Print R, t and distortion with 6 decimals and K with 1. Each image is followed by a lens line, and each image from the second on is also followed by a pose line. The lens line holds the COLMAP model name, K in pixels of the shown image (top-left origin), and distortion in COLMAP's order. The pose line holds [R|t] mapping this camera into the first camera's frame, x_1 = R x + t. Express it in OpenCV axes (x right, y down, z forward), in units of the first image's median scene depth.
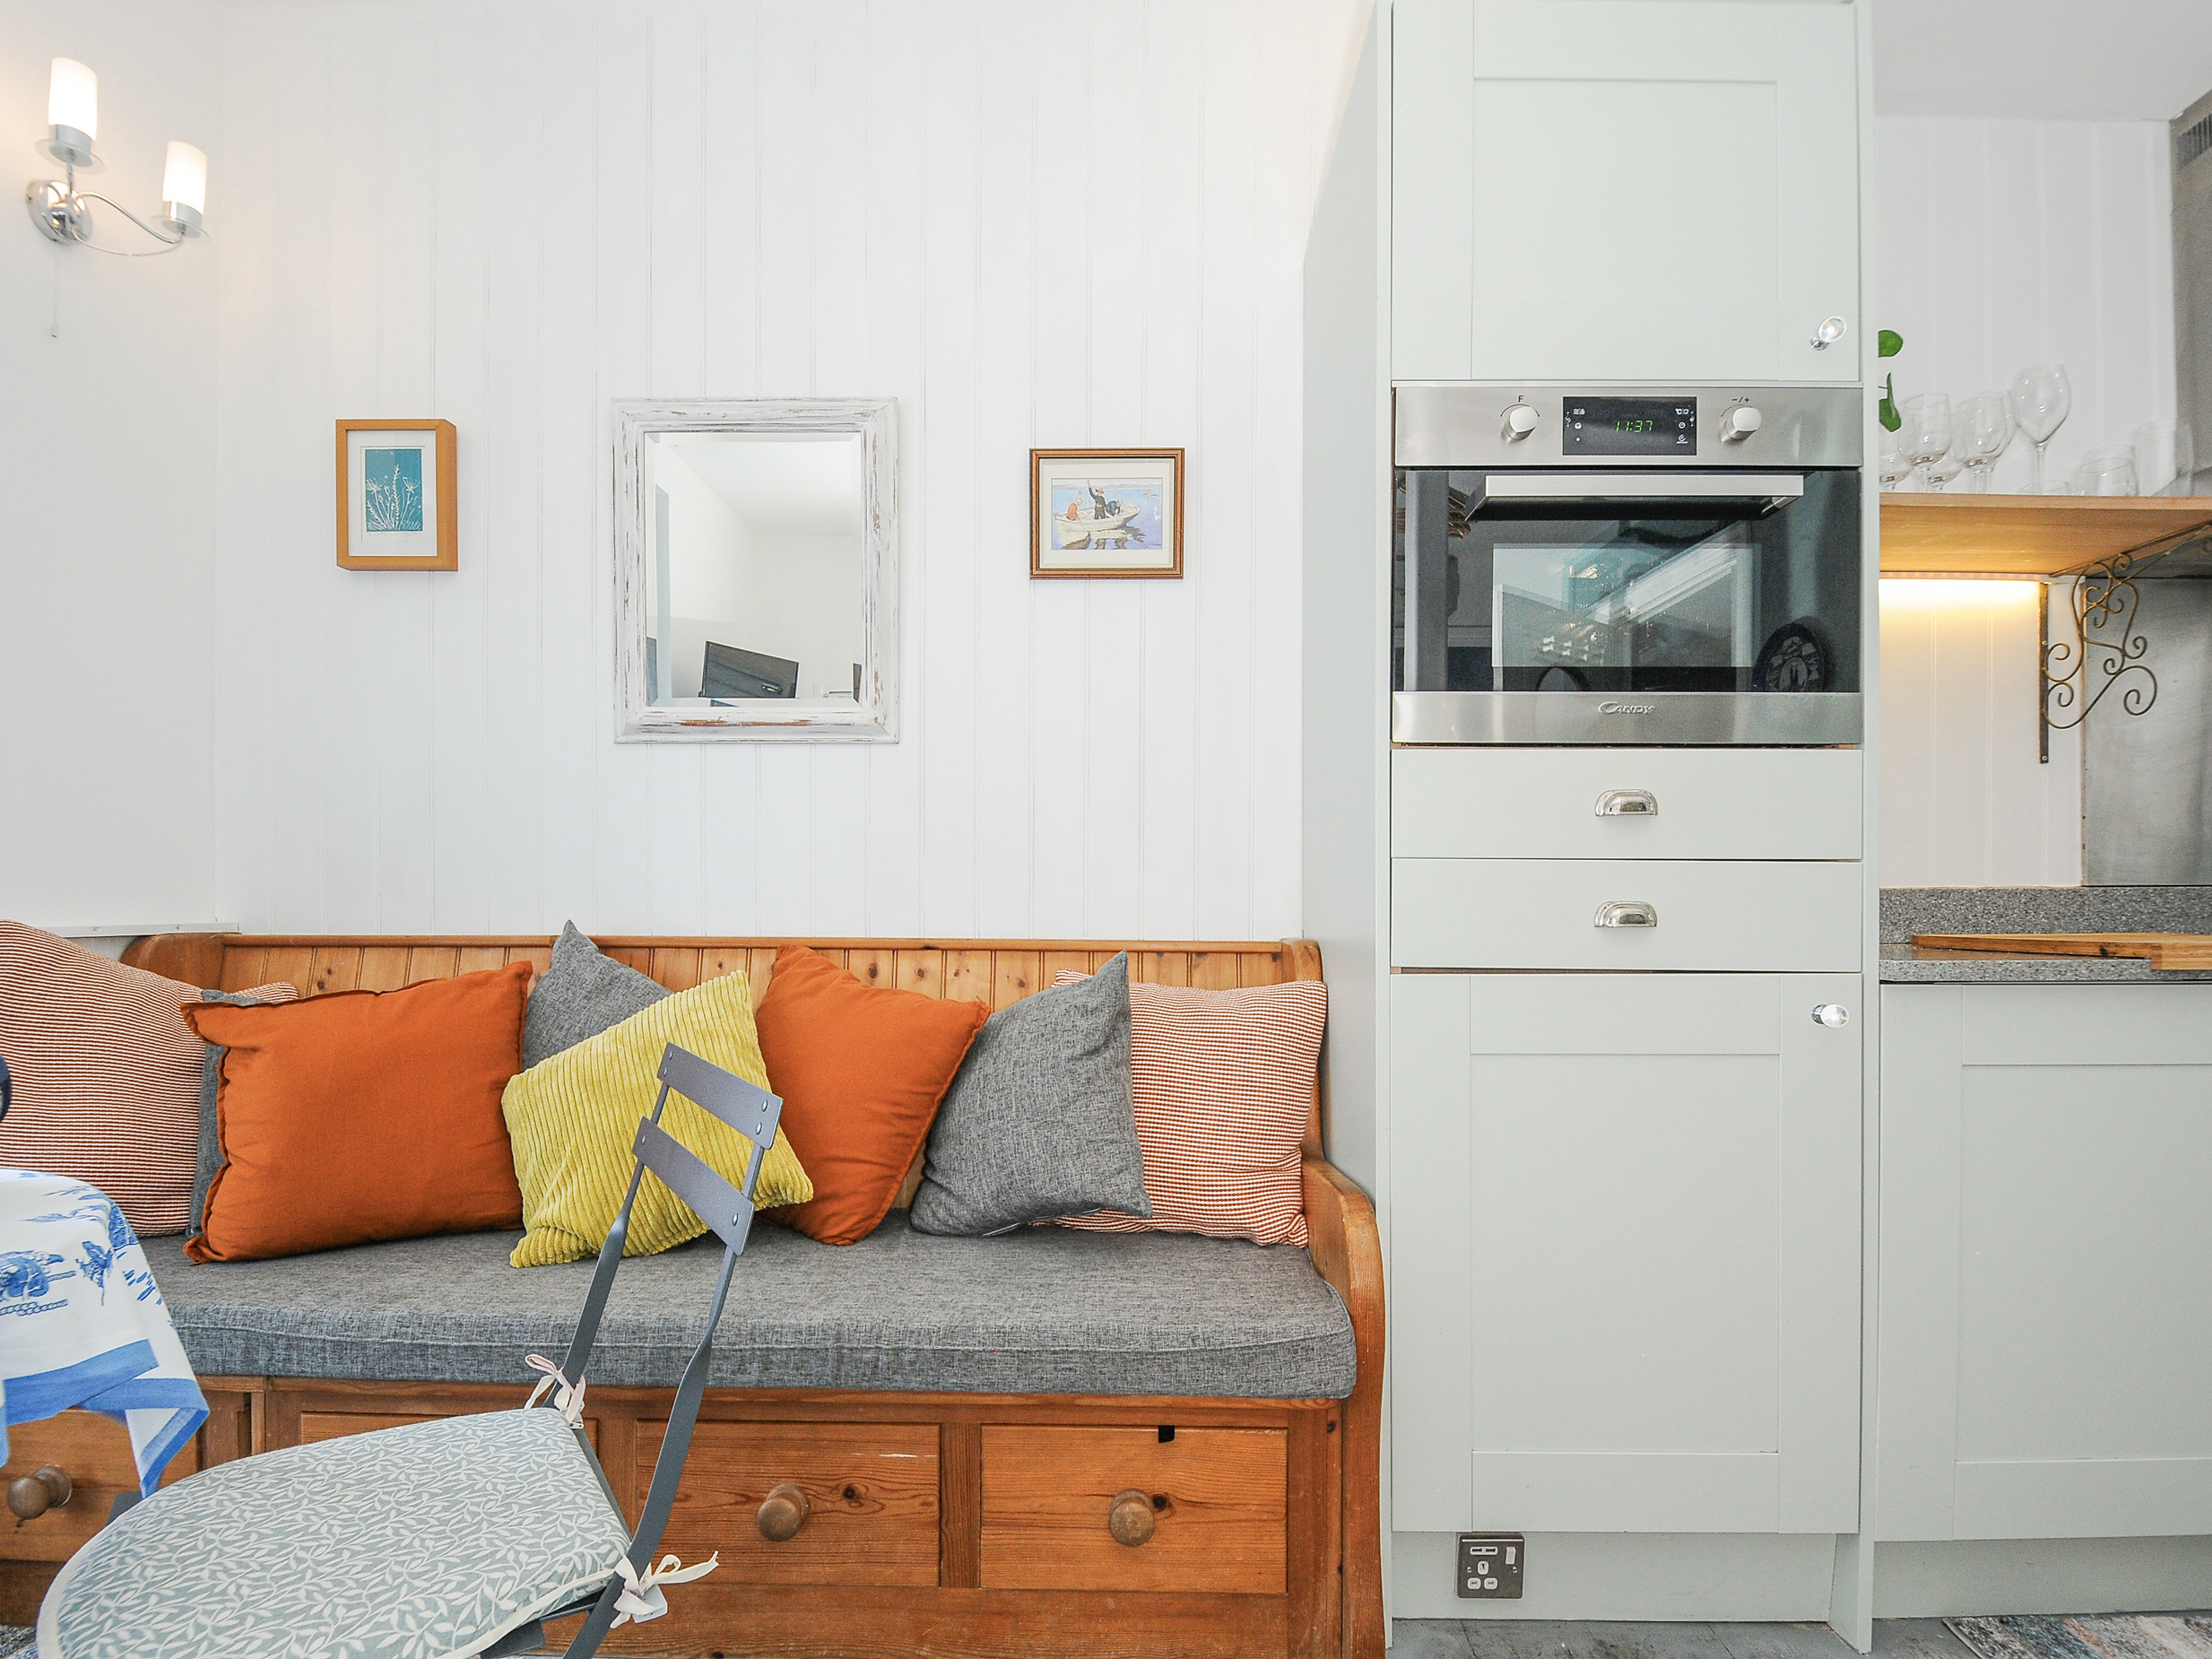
lens RADIAL K [[1095.1, 0, 1120.9], [0, 1095.1, 916.7], [0, 0, 1]] dist [0.027789, -0.030170]
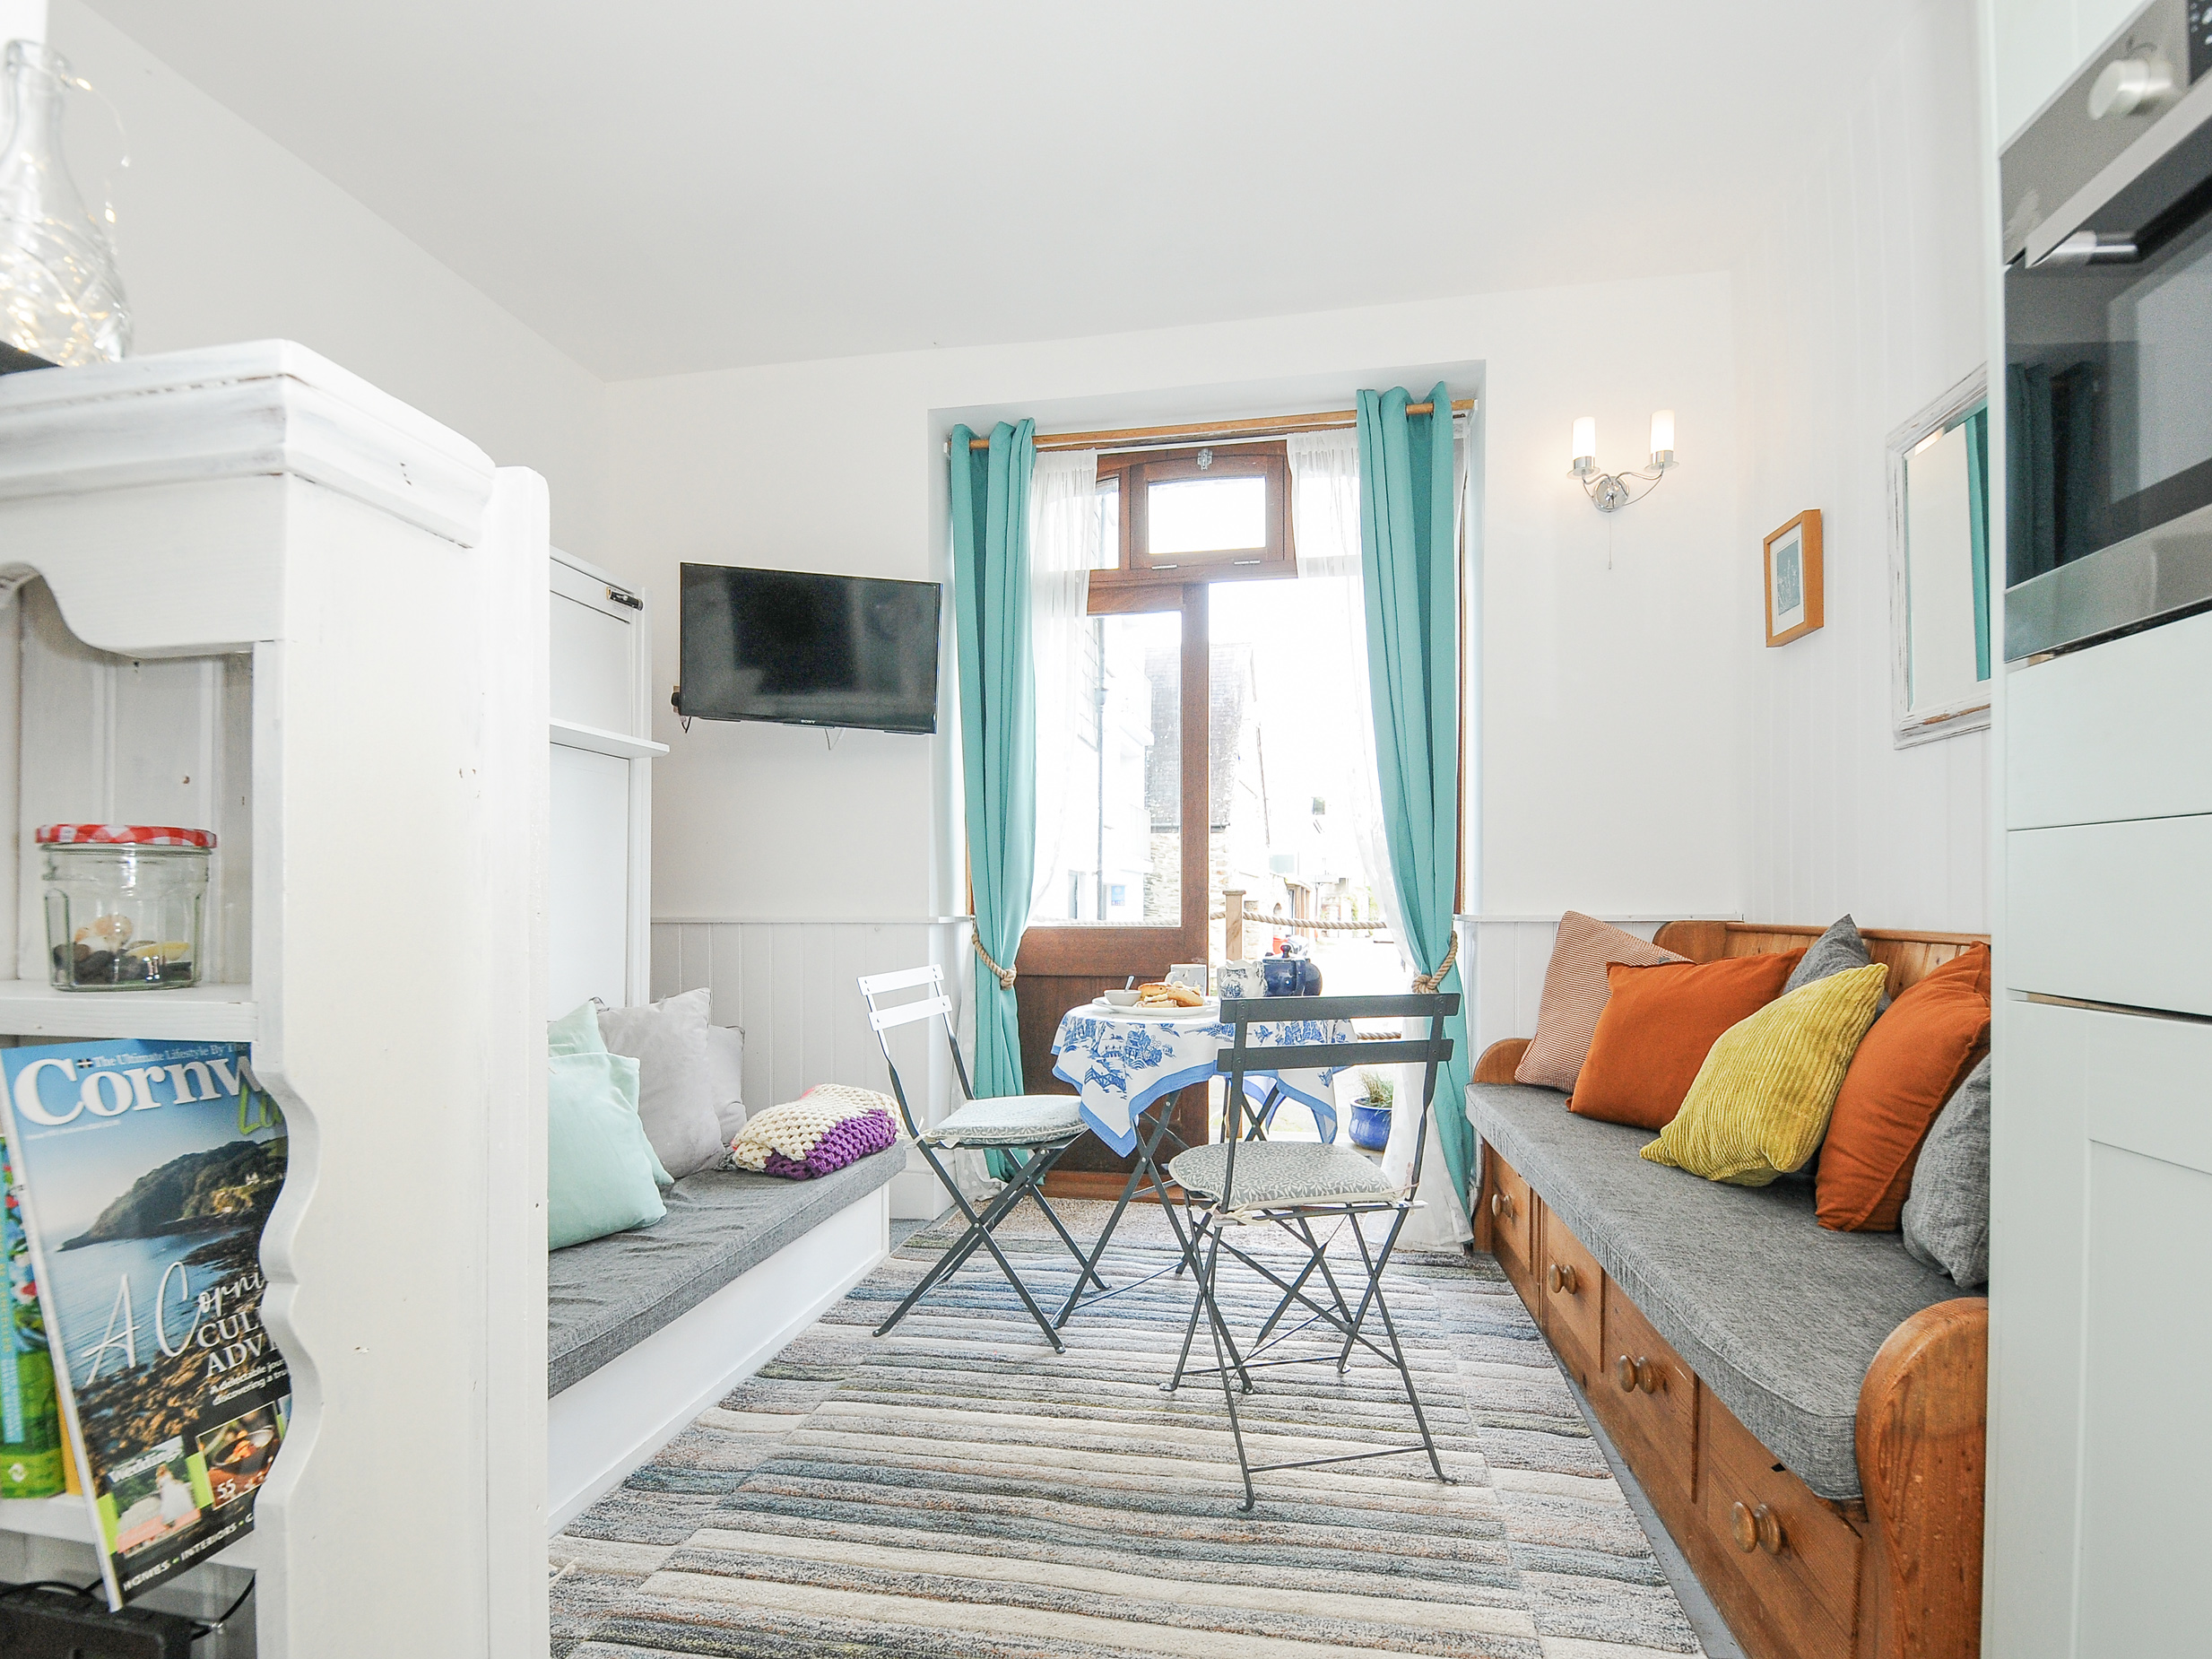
lens RADIAL K [[1095.1, 0, 1120.9], [0, 1095.1, 916.7], [0, 0, 1]] dist [0.027789, -0.030170]
pose [[-0.120843, 0.008051, -0.992639, 0.829818], [-0.003277, 0.999958, 0.008509, -0.002463], [0.992666, 0.004281, -0.120811, 0.444674]]
